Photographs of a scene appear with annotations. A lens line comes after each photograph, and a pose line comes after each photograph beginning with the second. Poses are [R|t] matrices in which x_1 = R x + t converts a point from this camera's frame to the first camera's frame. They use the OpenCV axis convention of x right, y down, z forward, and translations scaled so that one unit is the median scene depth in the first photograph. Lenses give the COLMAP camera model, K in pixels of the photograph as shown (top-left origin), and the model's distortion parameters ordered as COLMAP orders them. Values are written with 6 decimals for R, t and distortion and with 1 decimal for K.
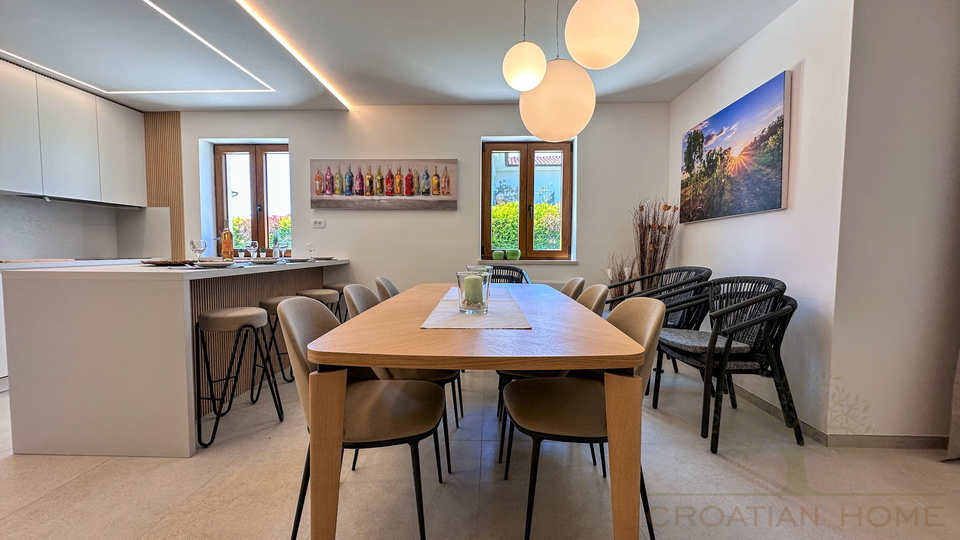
lens RADIAL K [[381.7, 0, 479.1], [0, 381.7, 270.4], [0, 0, 1]] dist [-0.003726, 0.001004]
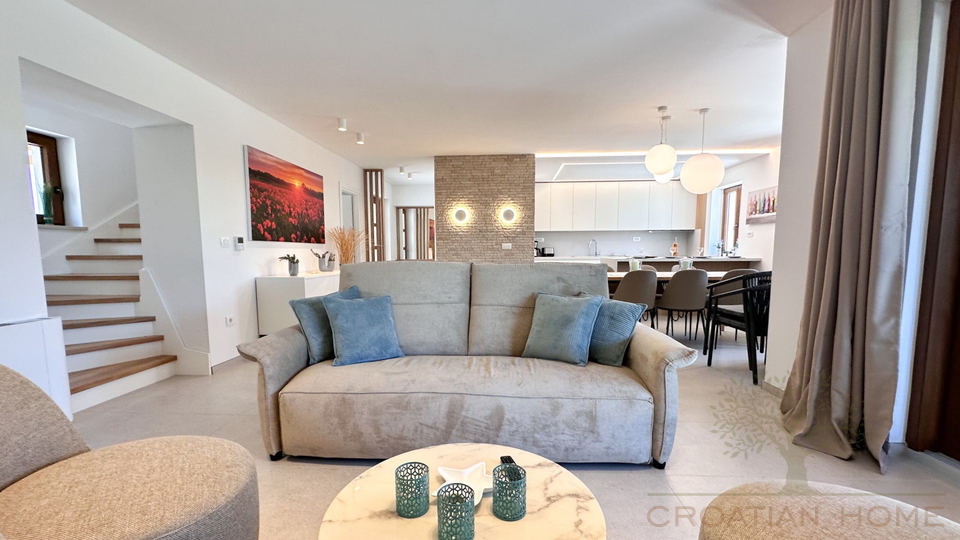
lens RADIAL K [[406.4, 0, 480.4], [0, 406.4, 291.9], [0, 0, 1]] dist [-0.001982, 0.000621]
pose [[-0.020498, 0.094307, -0.995332, 1.242121], [-0.053375, 0.994018, 0.095281, 0.007462], [0.998364, 0.055079, -0.015342, -0.025246]]
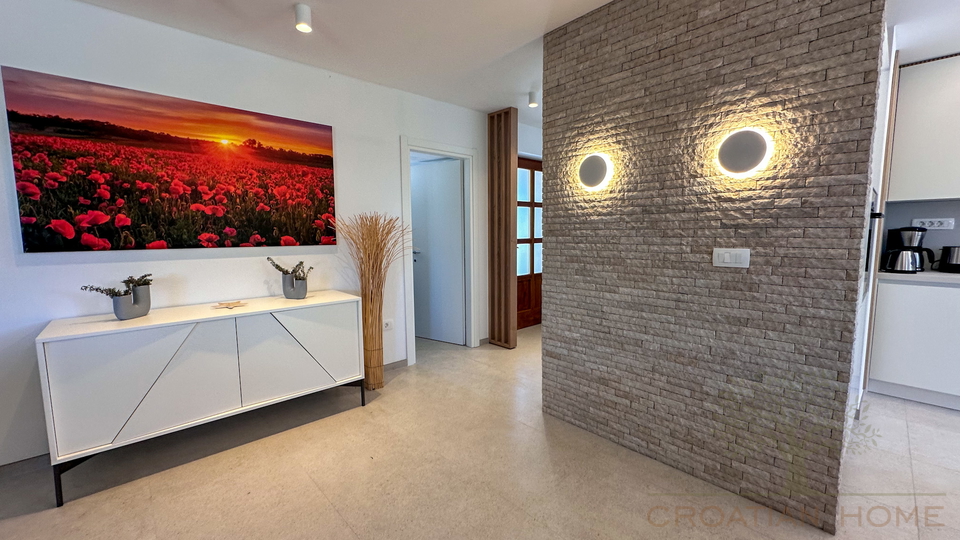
lens RADIAL K [[381.7, 0, 478.7], [0, 381.7, 271.1], [0, 0, 1]] dist [-0.003726, 0.001004]
pose [[-0.707083, 0.071693, -0.703486, 0.156167], [-0.037117, 0.989713, 0.138170, -0.060045], [0.706155, 0.123809, -0.697148, 0.148958]]
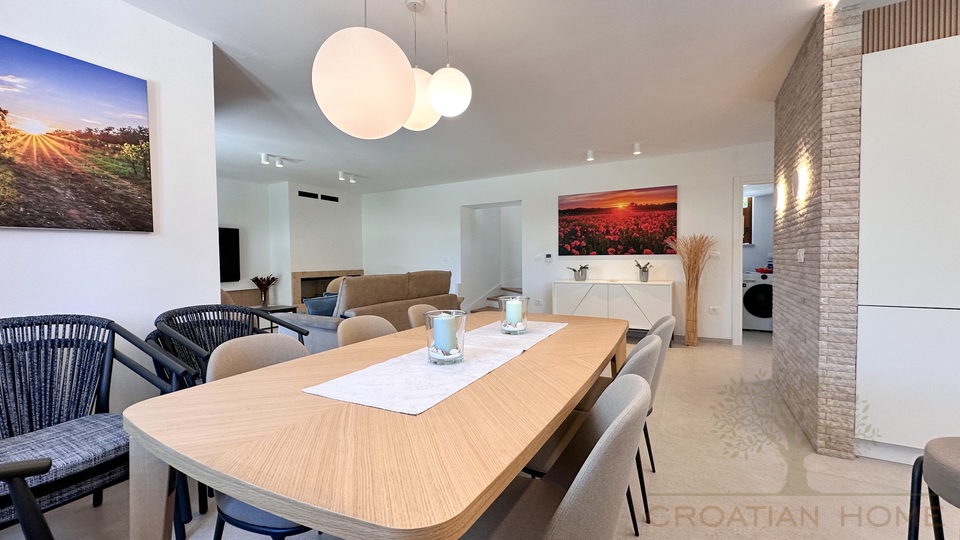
lens RADIAL K [[381.7, 0, 478.5], [0, 381.7, 270.8], [0, 0, 1]] dist [-0.003726, 0.001004]
pose [[-0.889343, -0.008843, 0.457156, -0.183368], [0.033855, 0.995795, 0.085123, -0.072333], [-0.455987, 0.091181, -0.885304, 0.859786]]
